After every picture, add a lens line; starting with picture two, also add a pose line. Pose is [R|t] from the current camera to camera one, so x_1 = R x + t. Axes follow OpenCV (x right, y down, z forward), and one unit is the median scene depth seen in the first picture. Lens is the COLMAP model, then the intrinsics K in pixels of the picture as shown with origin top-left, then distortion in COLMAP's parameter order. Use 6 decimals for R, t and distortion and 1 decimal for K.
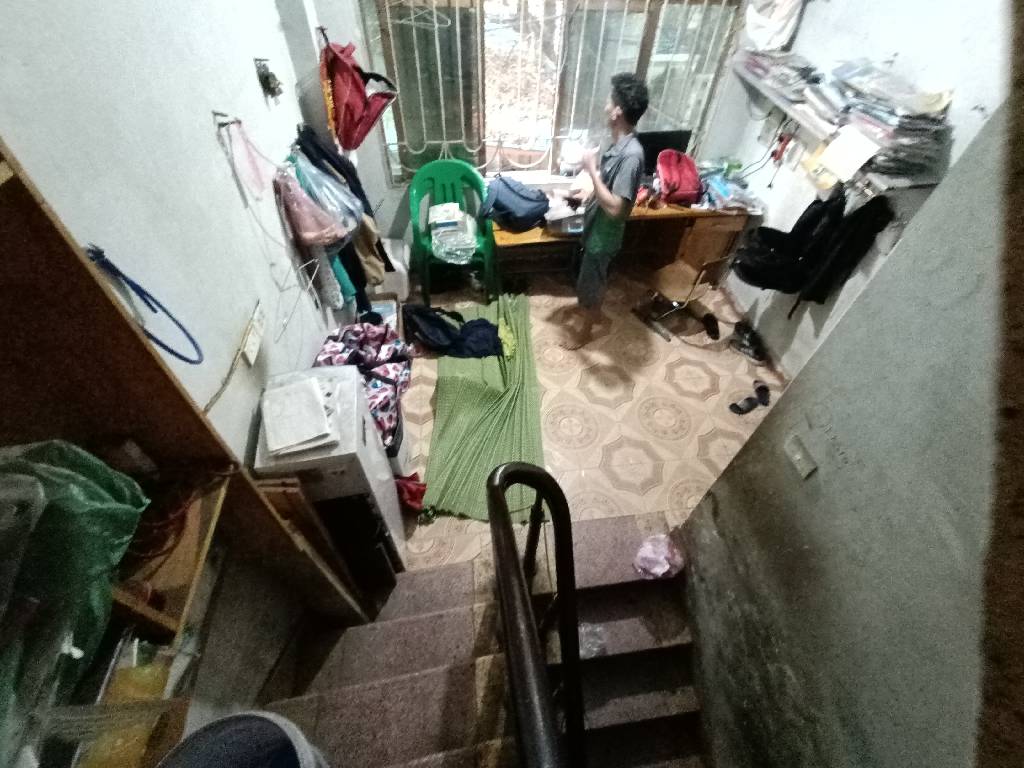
lens RADIAL K [[465.8, 0, 513.6], [0, 465.8, 394.3], [0, 0, 1]] dist [0.000842, -0.000062]
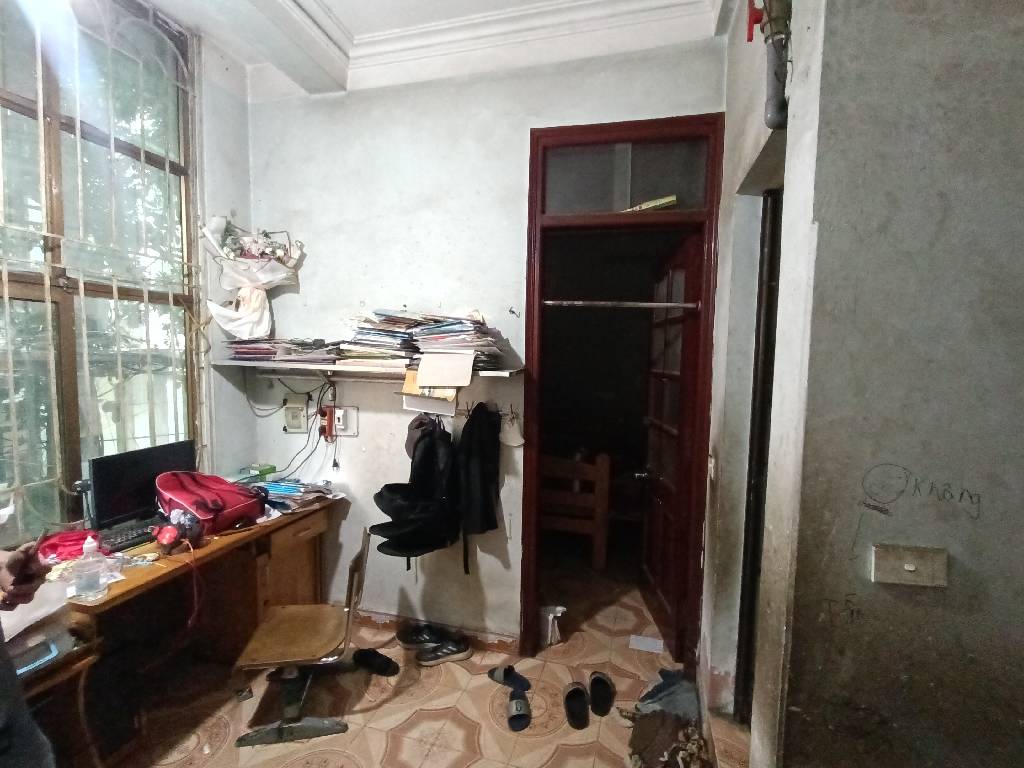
lens RADIAL K [[465.8, 0, 513.6], [0, 465.8, 394.3], [0, 0, 1]] dist [0.000842, -0.000062]
pose [[0.385658, -0.095361, 0.917700, -0.056915], [0.714449, 0.660233, -0.231636, -0.115818], [-0.583807, 0.744982, 0.322755, 0.453144]]
